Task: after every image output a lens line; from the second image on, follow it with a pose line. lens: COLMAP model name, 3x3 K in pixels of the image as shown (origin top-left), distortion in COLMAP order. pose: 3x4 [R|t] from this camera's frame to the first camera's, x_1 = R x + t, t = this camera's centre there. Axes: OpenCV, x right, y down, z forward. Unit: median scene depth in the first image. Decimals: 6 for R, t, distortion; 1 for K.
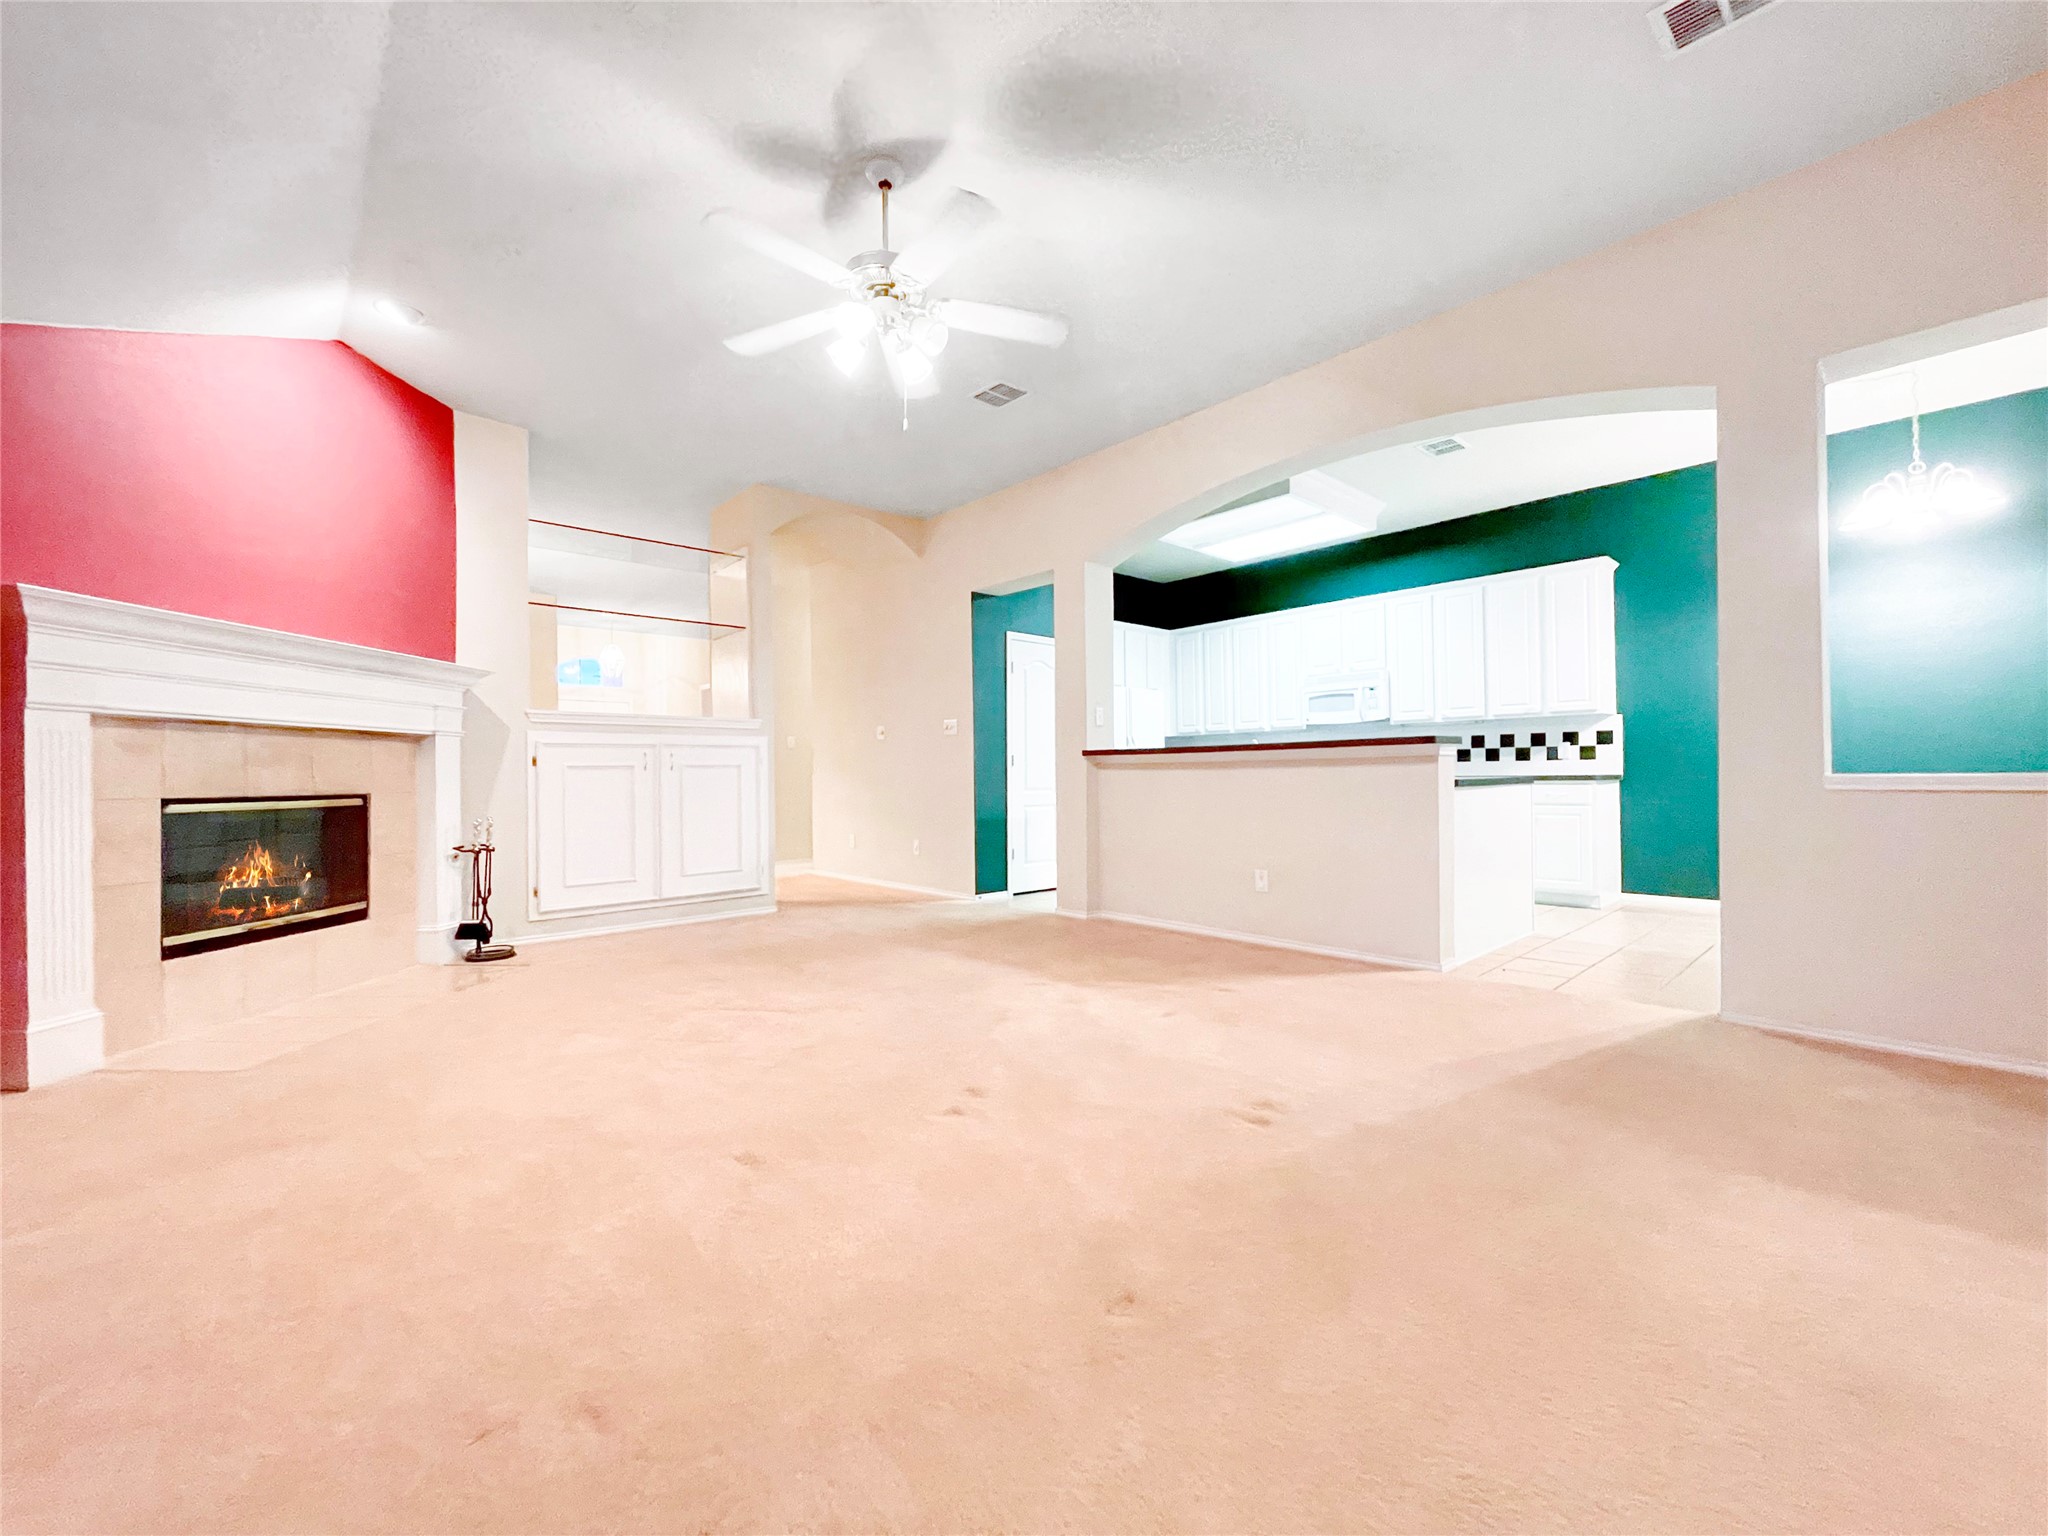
lens RADIAL K [[830.9, 0, 1024.0], [0, 830.9, 768.0], [0, 0, 1]] dist [0.010729, 0.000100]
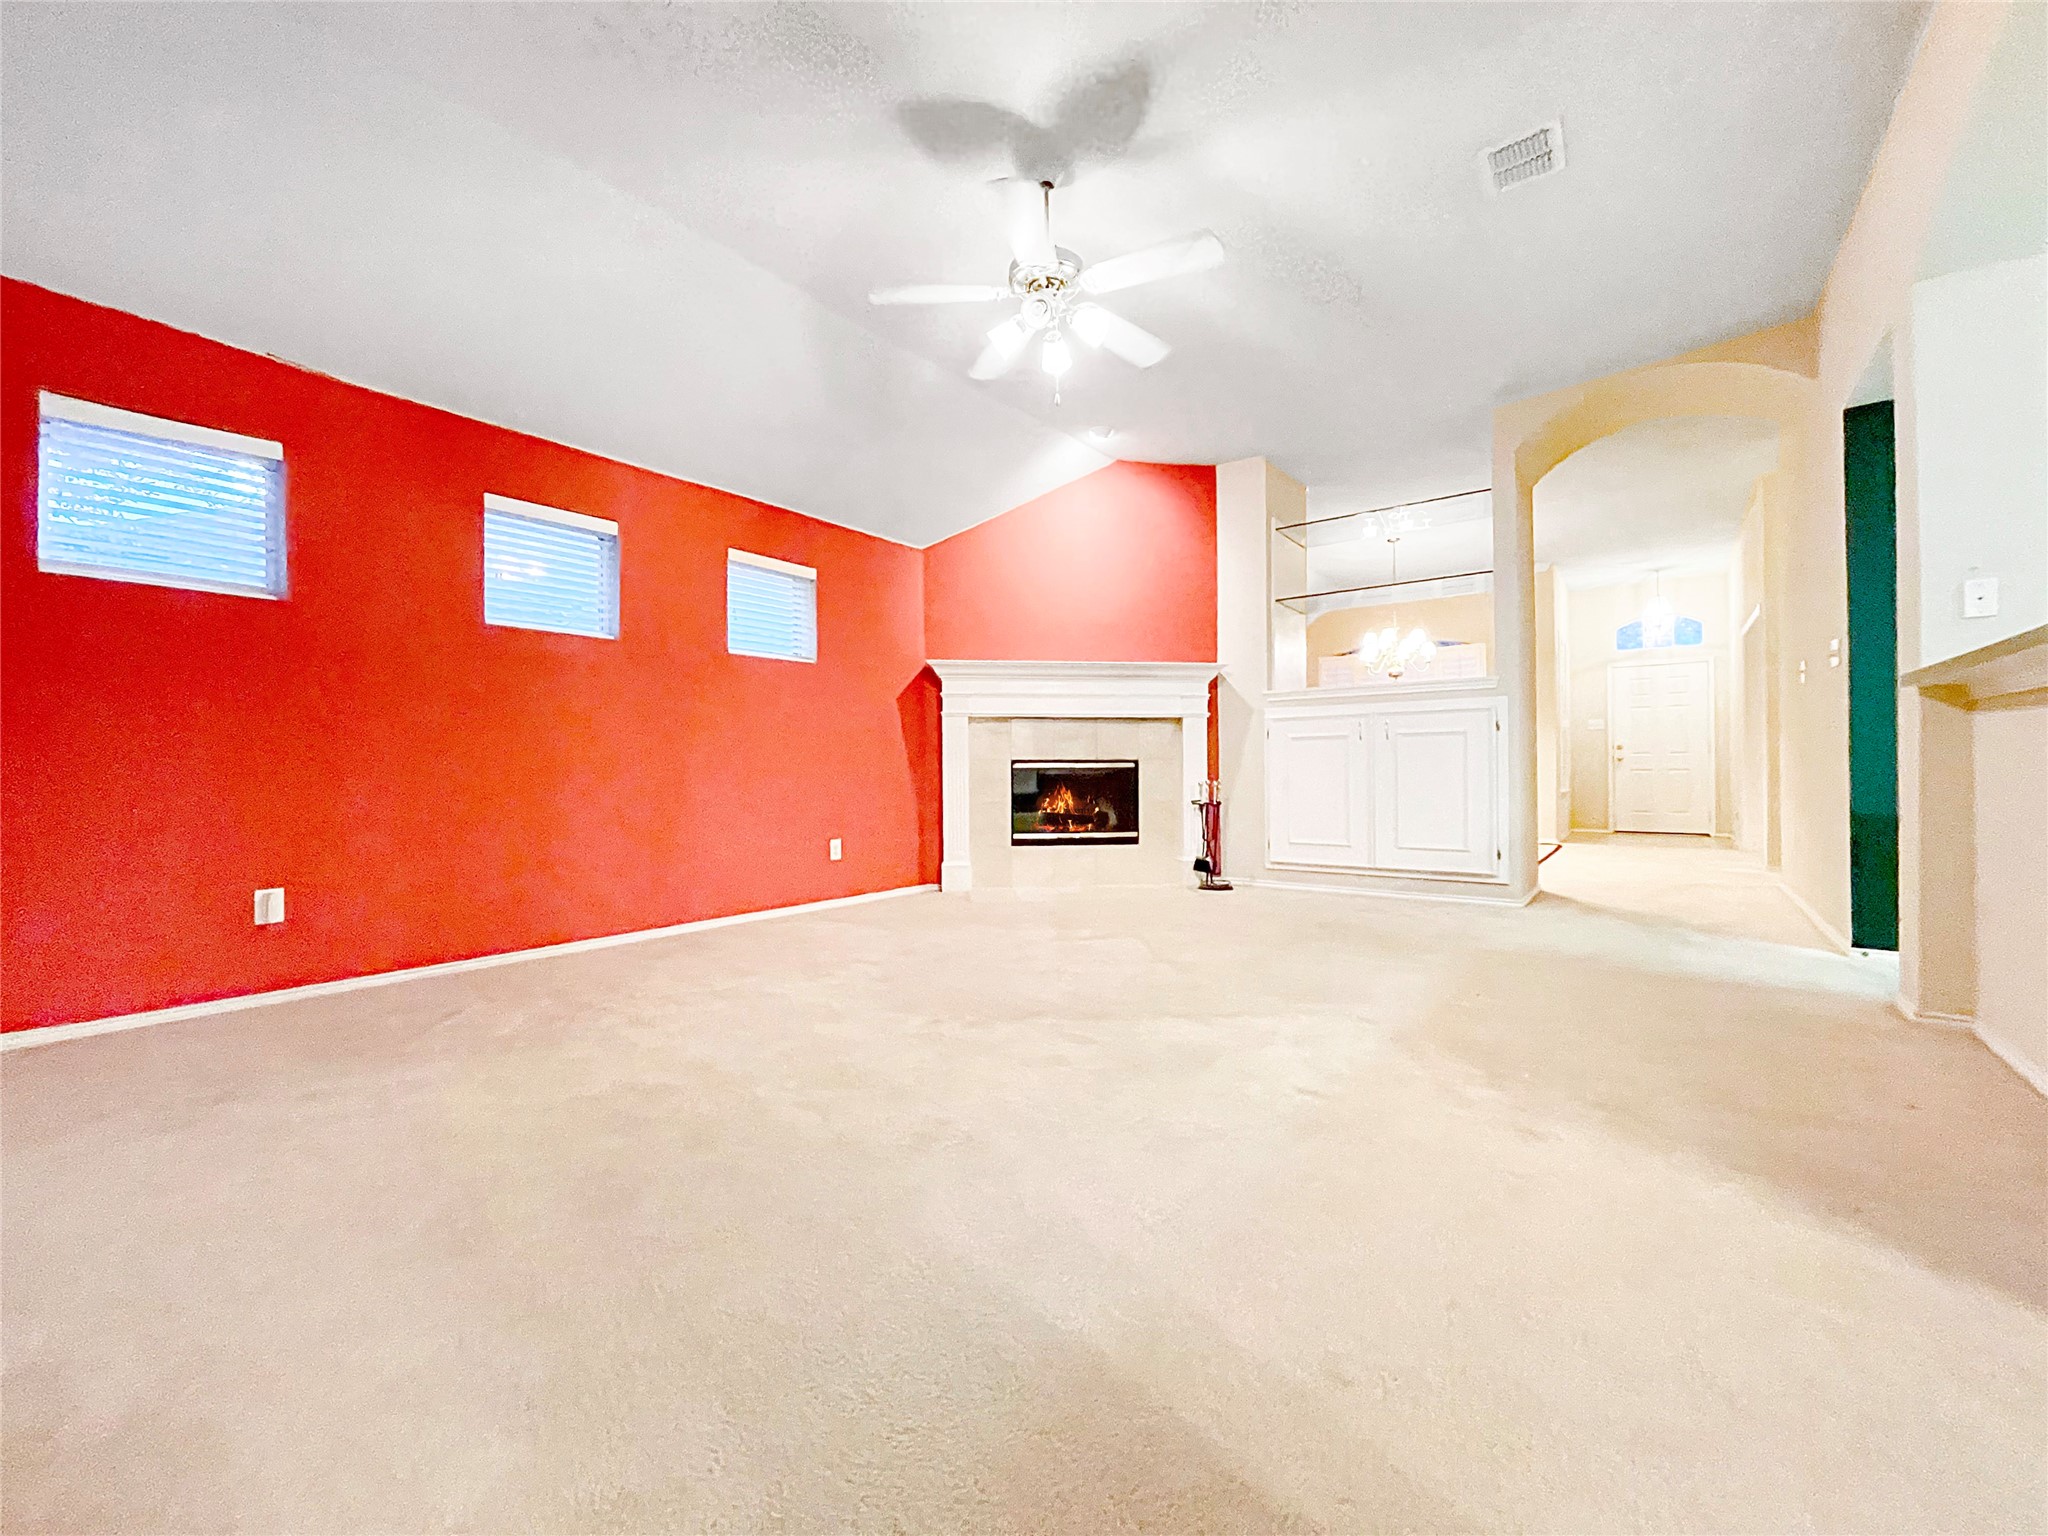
lens RADIAL K [[830.9, 0, 1024.0], [0, 830.9, 768.0], [0, 0, 1]] dist [0.010729, 0.000100]
pose [[0.177783, 0.008713, -0.984031, 0.706216], [0.013317, 0.999848, 0.011259, 0.030192], [0.983980, -0.015106, 0.177640, 0.612714]]
